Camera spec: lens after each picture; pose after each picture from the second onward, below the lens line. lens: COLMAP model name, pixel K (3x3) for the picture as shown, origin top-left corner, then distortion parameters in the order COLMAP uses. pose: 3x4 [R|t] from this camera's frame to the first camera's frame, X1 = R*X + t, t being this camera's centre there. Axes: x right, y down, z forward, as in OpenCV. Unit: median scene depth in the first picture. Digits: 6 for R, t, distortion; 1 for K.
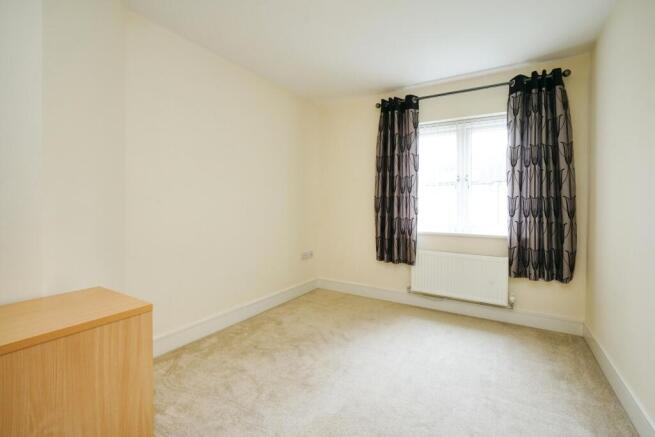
lens RADIAL K [[300.7, 0, 338.0], [0, 300.7, 206.8], [0, 0, 1]] dist [0.005411, 0.000604]
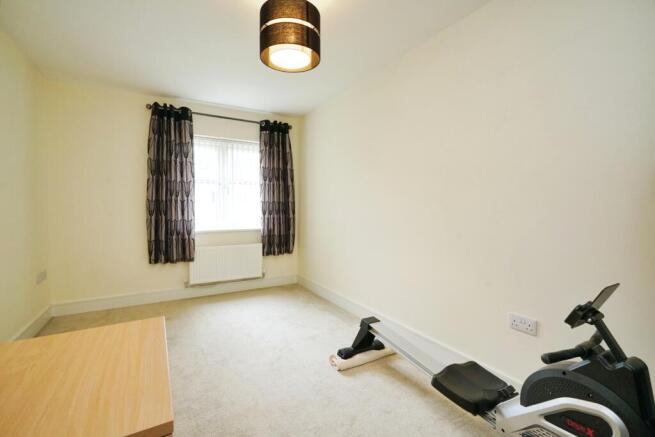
lens RADIAL K [[300.7, 0, 323.3], [0, 300.7, 212.3], [0, 0, 1]] dist [0.005411, 0.000604]
pose [[0.486820, -0.026919, 0.873088, -0.492296], [0.008527, 0.999624, 0.026066, -0.014063], [-0.873461, -0.005244, 0.486866, 0.028210]]
